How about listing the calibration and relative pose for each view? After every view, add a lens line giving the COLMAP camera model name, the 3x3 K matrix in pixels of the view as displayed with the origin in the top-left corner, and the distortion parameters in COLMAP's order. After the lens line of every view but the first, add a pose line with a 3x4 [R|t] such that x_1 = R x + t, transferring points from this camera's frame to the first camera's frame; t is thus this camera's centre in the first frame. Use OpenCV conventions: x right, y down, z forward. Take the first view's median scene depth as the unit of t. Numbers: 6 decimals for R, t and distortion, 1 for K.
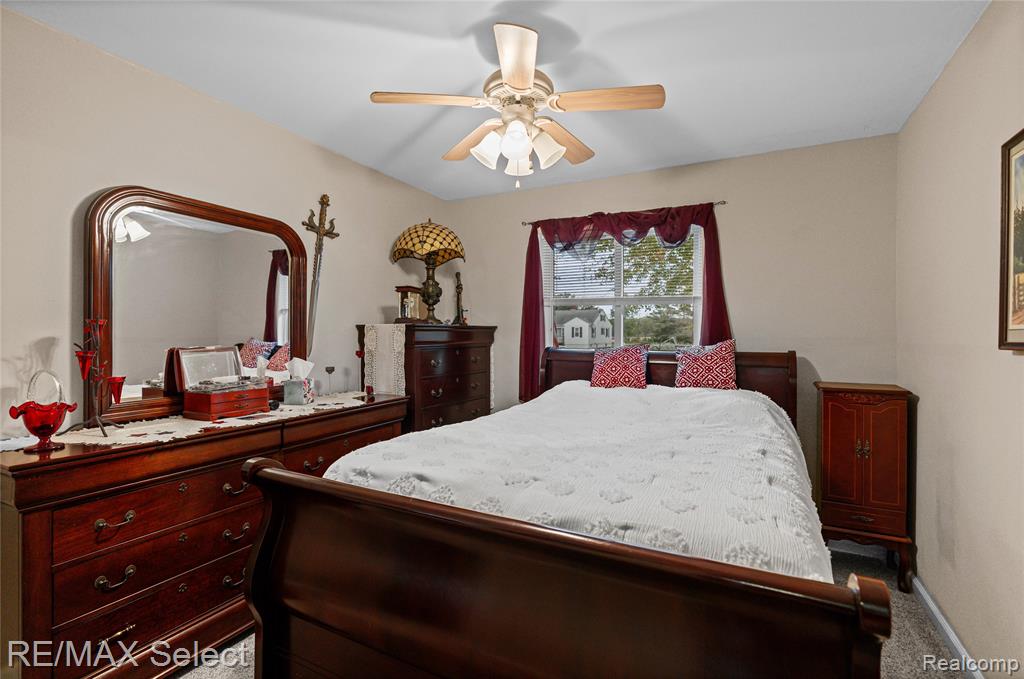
lens RADIAL K [[470.1, 0, 512.0], [0, 470.1, 339.5], [0, 0, 1]] dist [-0.000339, 0.000125]
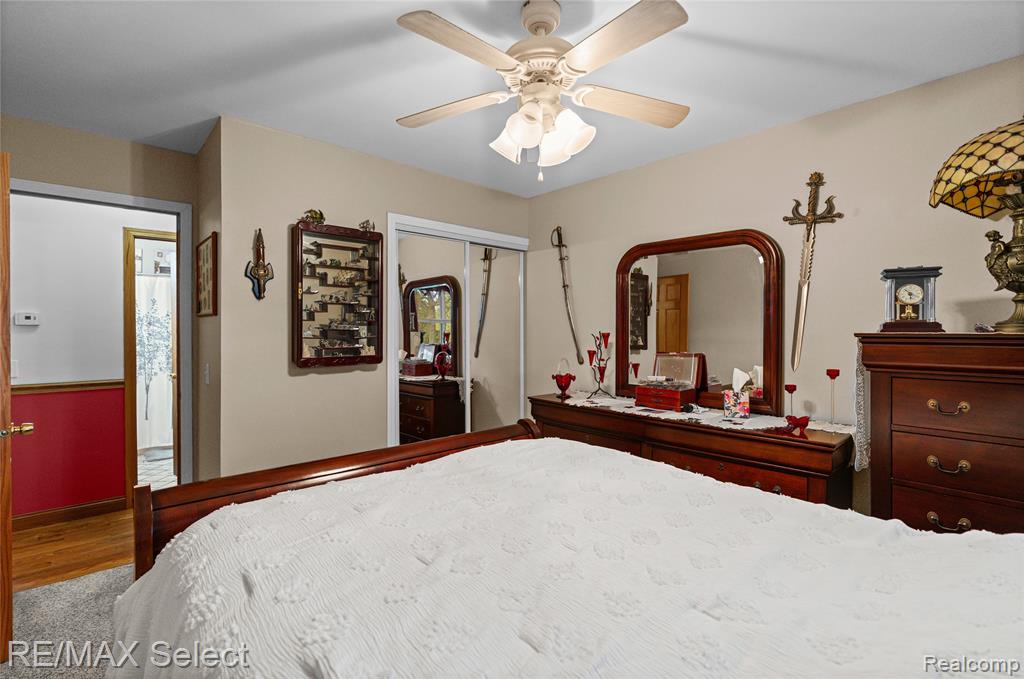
lens RADIAL K [[470.1, 0, 512.0], [0, 470.1, 339.5], [0, 0, 1]] dist [-0.000339, 0.000125]
pose [[-0.340613, 0.006968, -0.940178, 0.550182], [-0.021036, 0.999666, 0.015030, -0.023743], [0.939968, 0.024897, -0.340352, 0.809177]]
